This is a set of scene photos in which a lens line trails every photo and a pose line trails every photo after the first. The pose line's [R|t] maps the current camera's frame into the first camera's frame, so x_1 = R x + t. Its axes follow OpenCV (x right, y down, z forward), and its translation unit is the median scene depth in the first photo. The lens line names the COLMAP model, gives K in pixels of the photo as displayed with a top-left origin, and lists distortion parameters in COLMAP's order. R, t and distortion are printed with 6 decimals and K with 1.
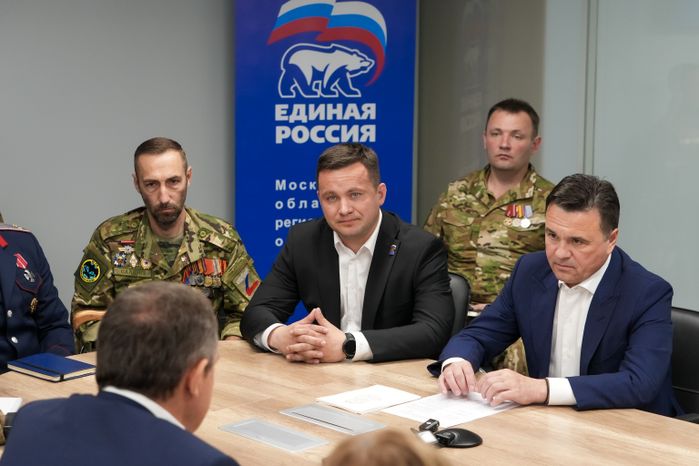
lens RADIAL K [[1497.8, 0, 349.5], [0, 1497.8, 233.0], [0, 0, 1]] dist [-0.000237, 0.079393]
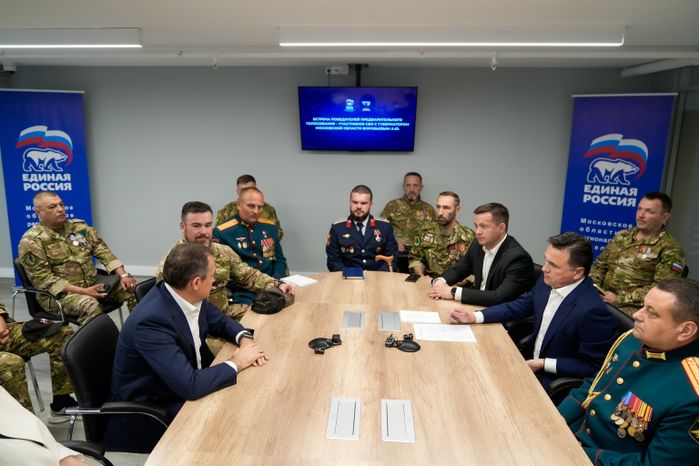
lens RADIAL K [[491.7, 0, 349.5], [0, 491.7, 233.0], [0, 0, 1]] dist [-0.009832, 0.001904]
pose [[0.672666, 0.156417, -0.723224, 0.255079], [-0.128643, 0.987238, 0.093868, -0.037927], [0.728677, 0.029896, 0.684204, 0.241110]]
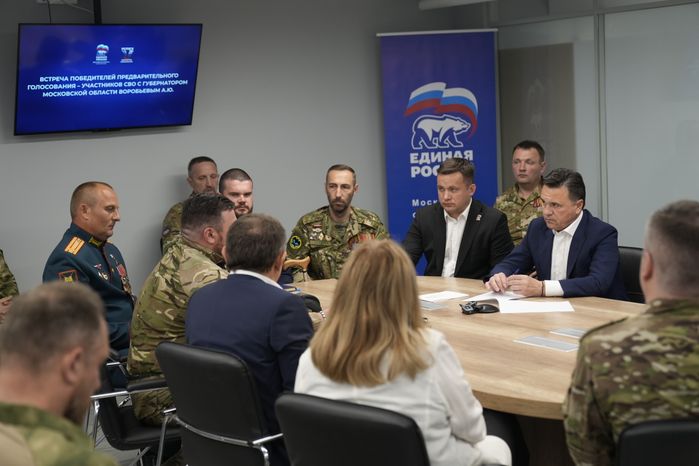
lens RADIAL K [[1118.8, 0, 350.3], [0, 1118.8, 211.4], [0, 0, 1]] dist [0.298027, -2.109507]
pose [[0.989422, -0.039366, -0.139622, 0.054263], [0.030789, 0.997534, -0.063066, 0.052687], [0.141760, 0.058100, 0.988195, -0.218167]]
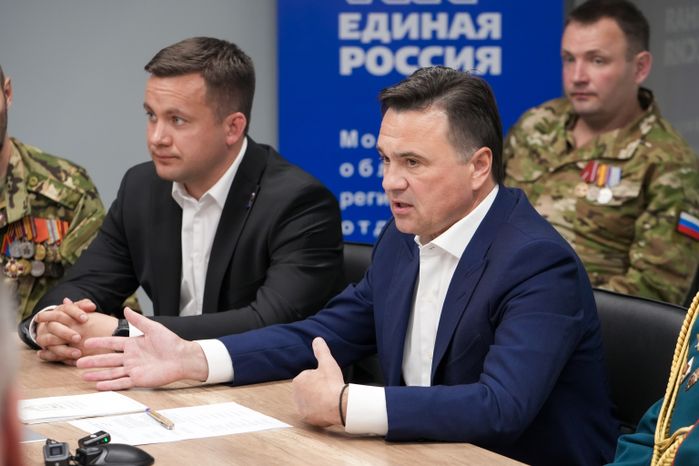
lens RADIAL K [[2403.2, 0, 349.5], [0, 2403.2, 233.0], [0, 0, 1]] dist [-0.109308, -1.941506]
pose [[0.961647, 0.025229, -0.273128, 0.238829], [-0.032066, 0.999274, -0.020594, 0.029752], [0.272410, 0.028563, 0.961757, 0.007568]]
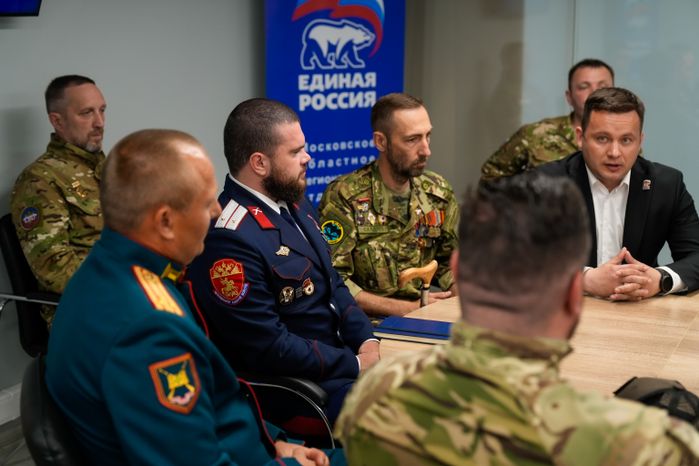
lens RADIAL K [[1113.8, 0, 367.9], [0, 1113.8, 165.5], [0, 0, 1]] dist [0.456505, 0.042923]
pose [[0.935637, -0.058217, 0.348129, -0.293165], [0.067065, 0.997659, -0.013406, -0.004575], [-0.346533, 0.035891, 0.937351, 0.205679]]
